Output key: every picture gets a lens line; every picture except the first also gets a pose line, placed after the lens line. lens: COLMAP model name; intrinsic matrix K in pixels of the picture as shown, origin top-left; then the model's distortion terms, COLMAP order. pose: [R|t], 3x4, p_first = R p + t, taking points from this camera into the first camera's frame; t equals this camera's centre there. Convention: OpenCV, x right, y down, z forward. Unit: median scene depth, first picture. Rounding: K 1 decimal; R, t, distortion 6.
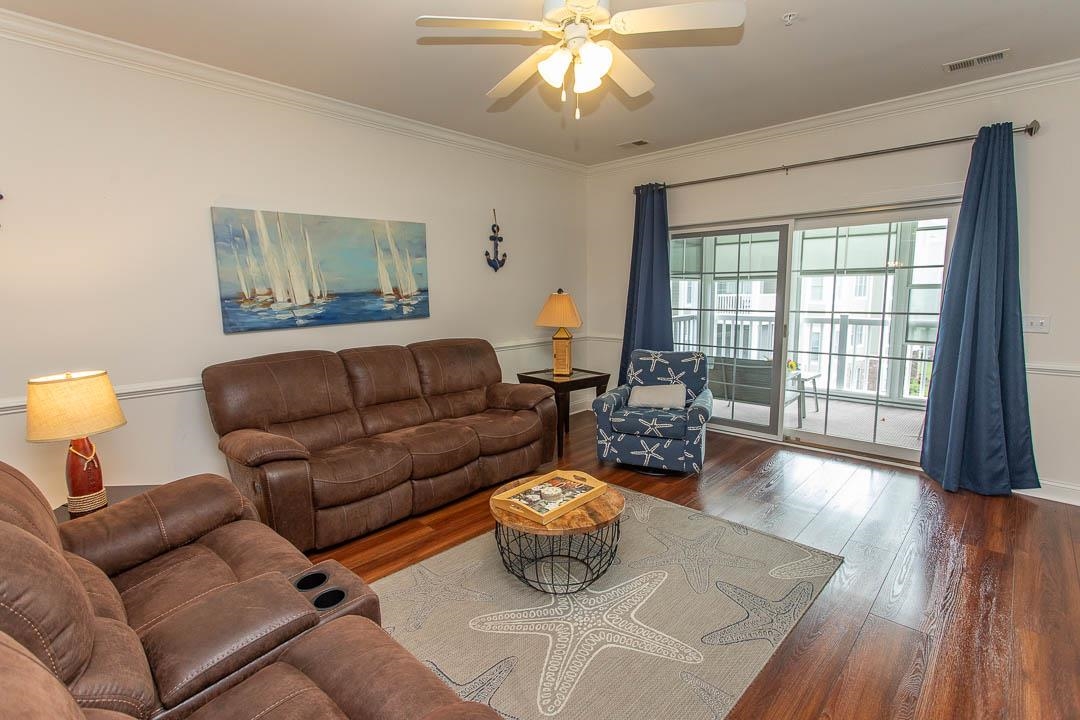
lens RADIAL K [[508.4, 0, 537.1], [0, 508.4, 357.3], [0, 0, 1]] dist [-0.003298, 0.003238]
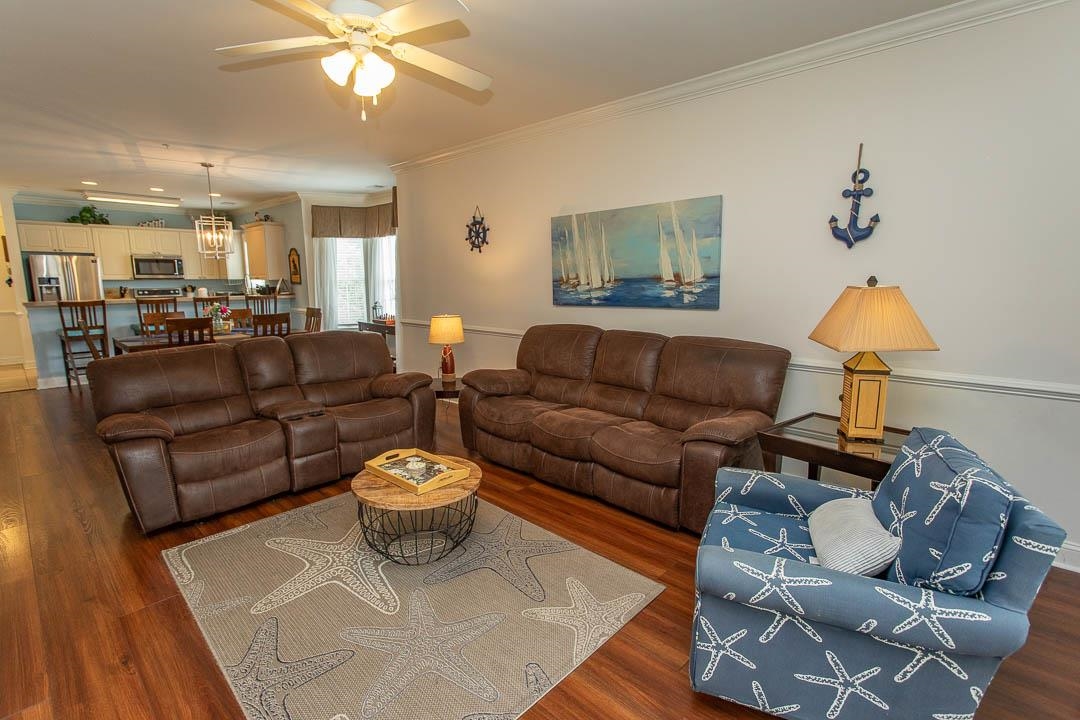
lens RADIAL K [[508.4, 0, 540.4], [0, 508.4, 355.8], [0, 0, 1]] dist [-0.003298, 0.003238]
pose [[0.008243, 0.165597, -0.986159, 0.723565], [-0.130919, 0.977883, 0.163113, -0.120393], [0.991359, 0.127763, 0.029741, 0.823917]]
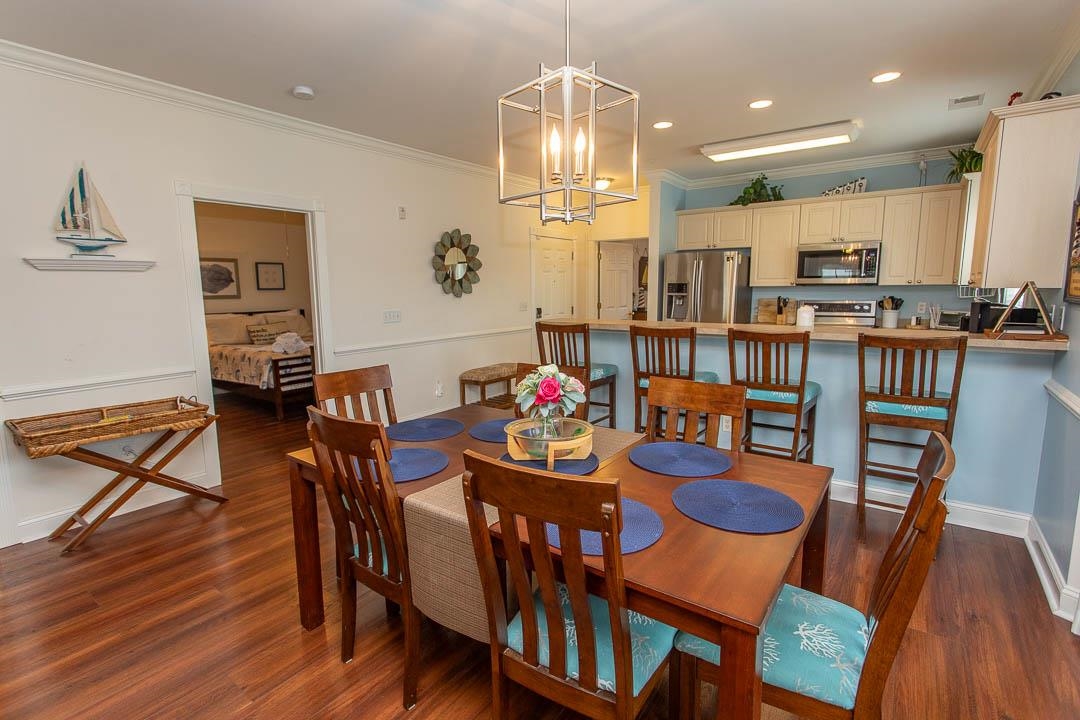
lens RADIAL K [[508.4, 0, 538.7], [0, 508.4, 357.9], [0, 0, 1]] dist [-0.003298, 0.003238]
pose [[-0.992008, 0.039030, -0.119990, -0.882829], [0.005078, 0.962535, 0.271110, -0.028209], [0.126076, 0.268334, -0.955040, 0.291777]]
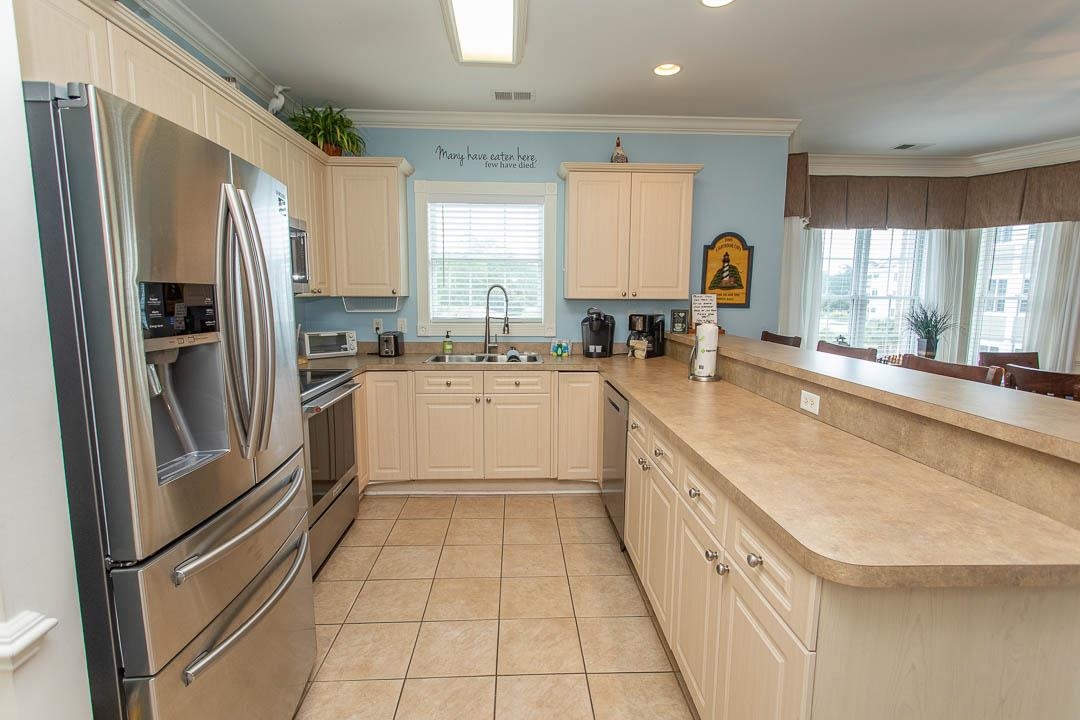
lens RADIAL K [[508.4, 0, 536.0], [0, 508.4, 355.4], [0, 0, 1]] dist [-0.003298, 0.003238]
pose [[0.719106, 0.098755, -0.687847, -1.163927], [-0.106820, 0.993795, 0.031007, 0.198043], [0.686641, 0.051179, 0.725193, -1.353358]]
